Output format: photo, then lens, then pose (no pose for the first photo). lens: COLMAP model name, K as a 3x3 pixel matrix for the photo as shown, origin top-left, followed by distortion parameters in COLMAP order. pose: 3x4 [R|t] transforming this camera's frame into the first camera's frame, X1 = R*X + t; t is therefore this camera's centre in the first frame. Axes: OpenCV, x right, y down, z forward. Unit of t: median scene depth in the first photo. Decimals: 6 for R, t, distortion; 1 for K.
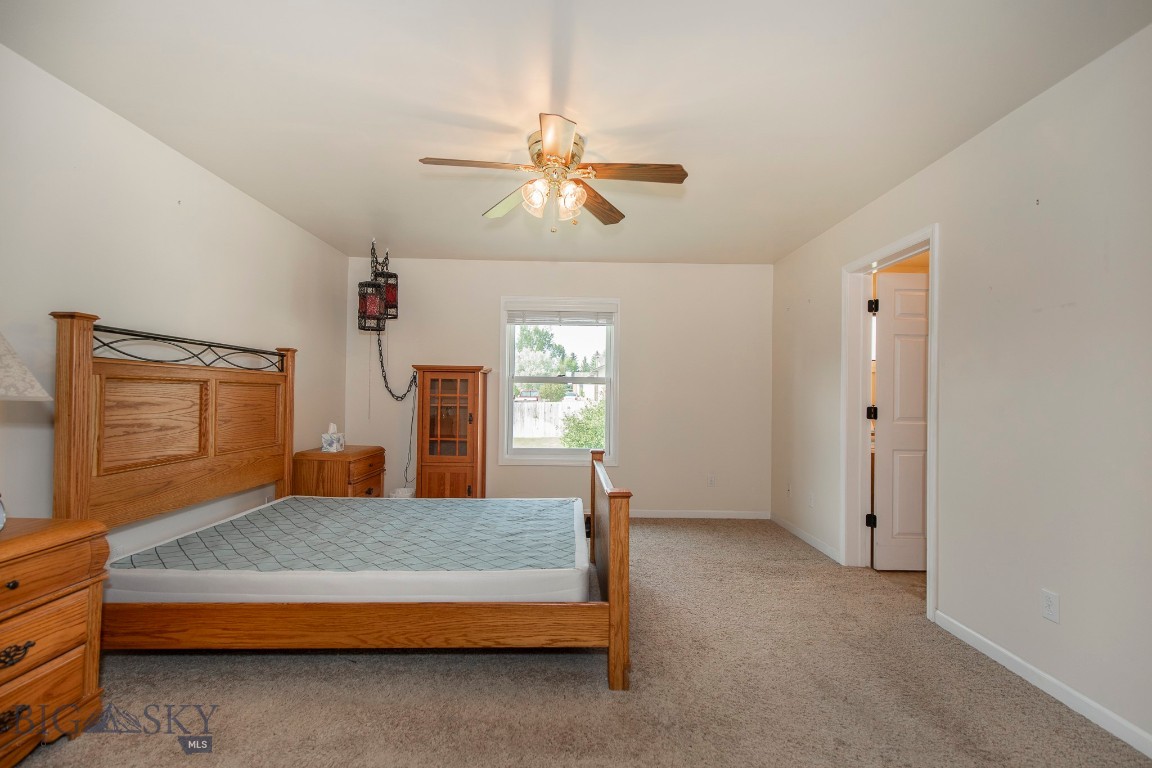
lens RADIAL K [[524.6, 0, 585.1], [0, 524.6, 380.6], [0, 0, 1]] dist [0.030059, -0.000714]
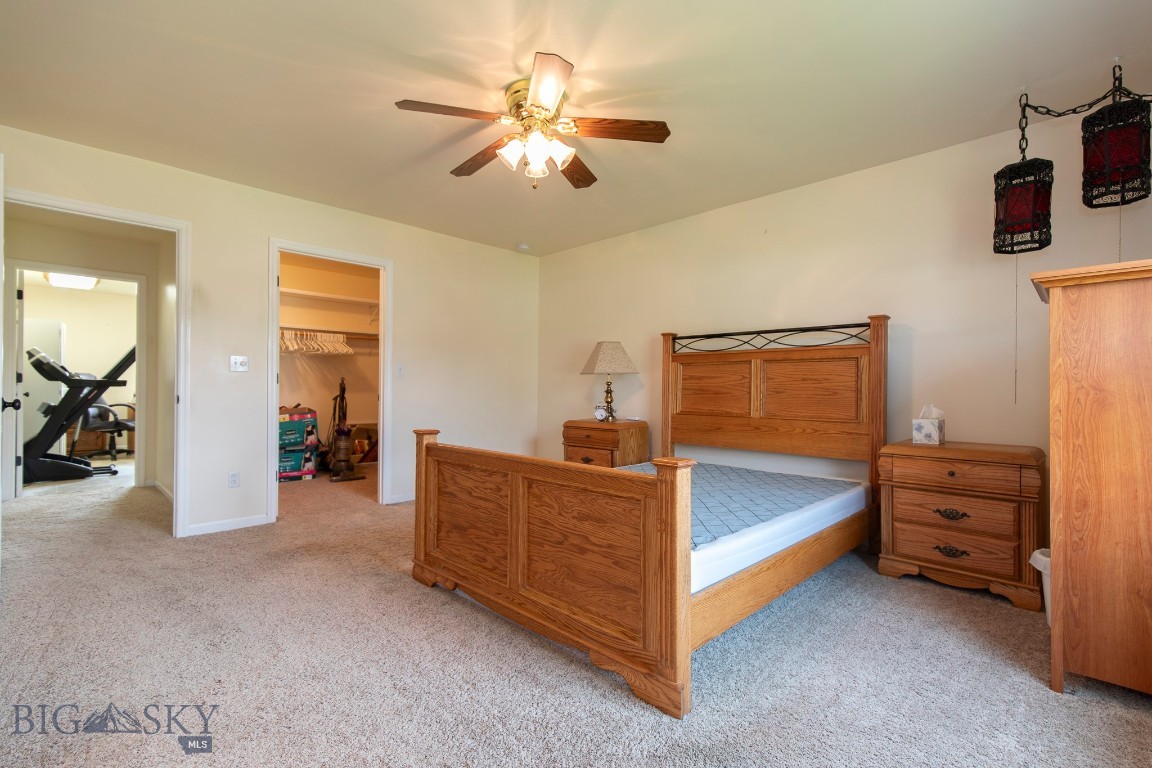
lens RADIAL K [[519.6, 0, 578.4], [0, 519.6, 387.6], [0, 0, 1]] dist [0.008313, -0.001548]
pose [[-0.728365, -0.021129, -0.684864, 0.494807], [0.000341, 0.999513, -0.031199, 0.107222], [0.685189, -0.022958, -0.728003, 1.619263]]
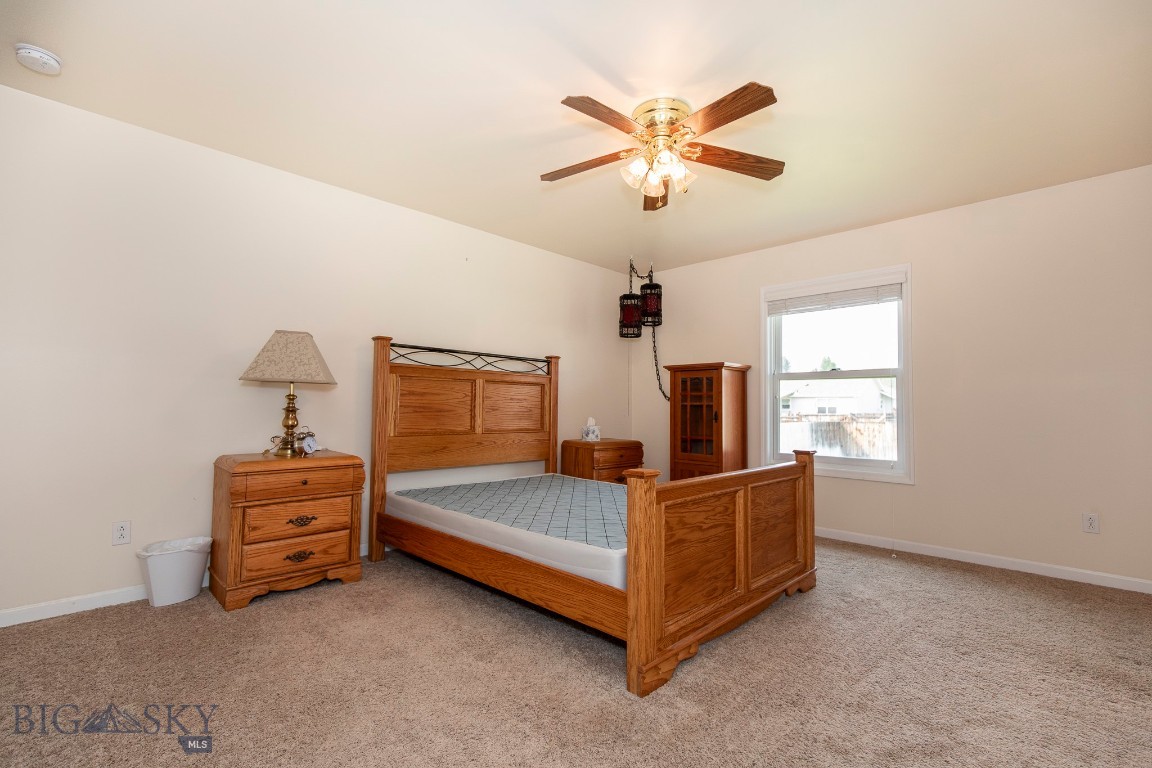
lens RADIAL K [[524.6, 0, 585.1], [0, 524.6, 380.6], [0, 0, 1]] dist [0.030059, -0.000714]
pose [[0.704281, -0.045847, -0.708439, 0.474102], [0.017532, 0.998731, -0.047205, 0.072304], [0.709705, 0.020825, 0.704191, 0.218650]]
